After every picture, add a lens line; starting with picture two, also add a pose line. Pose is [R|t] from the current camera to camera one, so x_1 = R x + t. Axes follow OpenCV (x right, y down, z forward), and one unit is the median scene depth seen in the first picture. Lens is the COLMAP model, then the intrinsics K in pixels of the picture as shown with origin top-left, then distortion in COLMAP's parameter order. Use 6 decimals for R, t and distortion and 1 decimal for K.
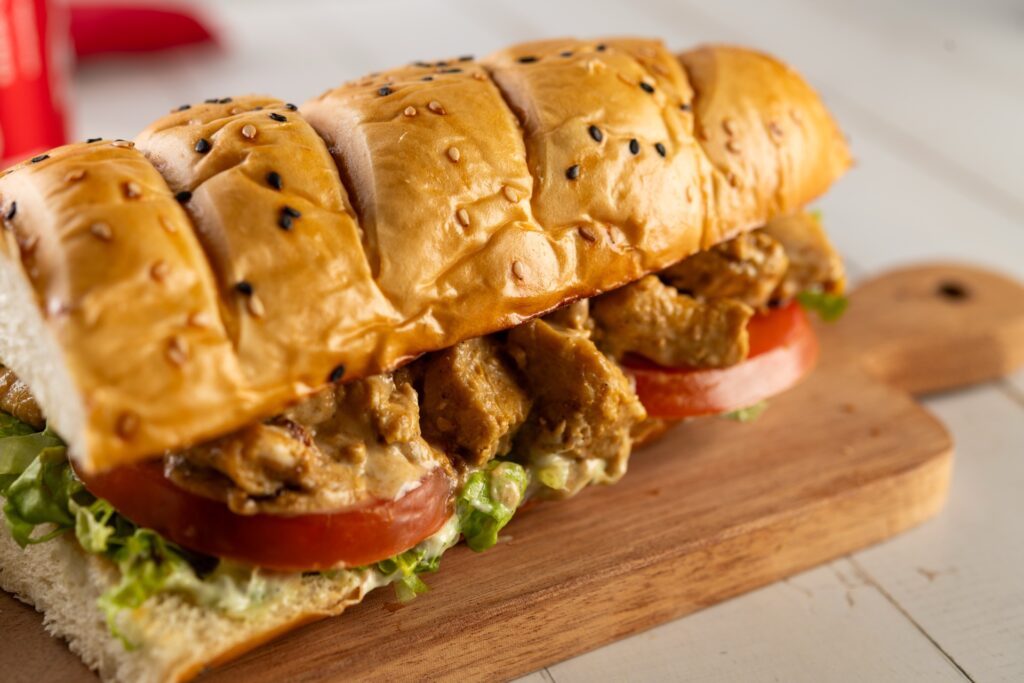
lens RADIAL K [[1884.6, 0, 519.1], [0, 1884.6, 338.8], [0, 0, 1]] dist [-0.020347, 0.000000]
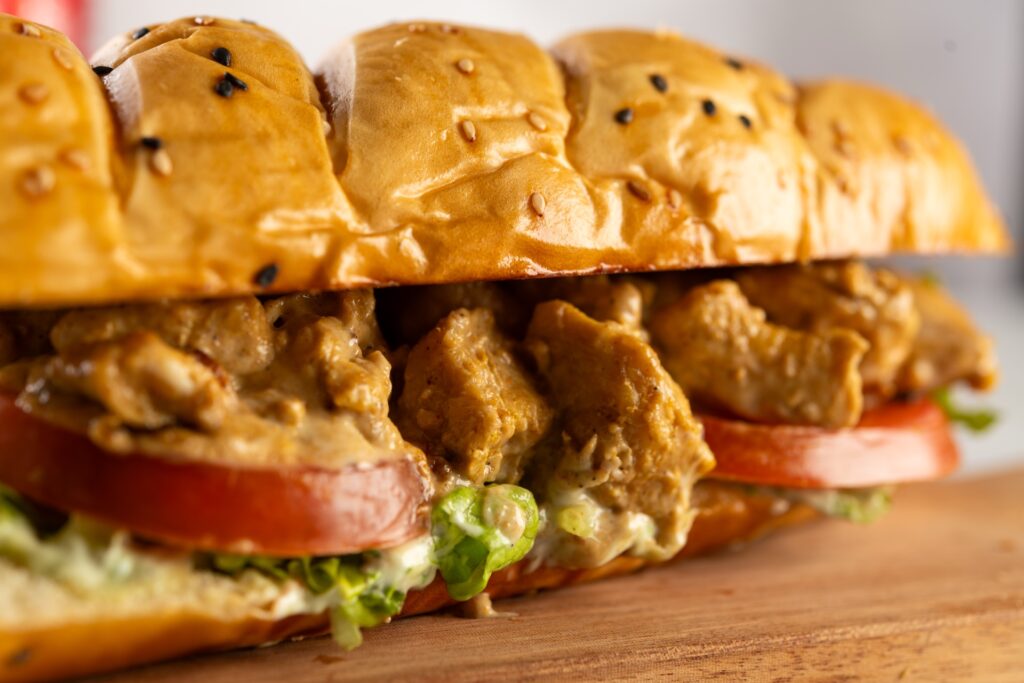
lens RADIAL K [[1884.6, 0, 508.0], [0, 1884.6, 344.7], [0, 0, 1]] dist [-0.020347, 0.000000]
pose [[0.993194, 0.039831, -0.109448, 0.068548], [-0.071687, 0.949677, -0.304917, 0.233503], [0.091795, 0.310688, 0.946069, 0.302601]]
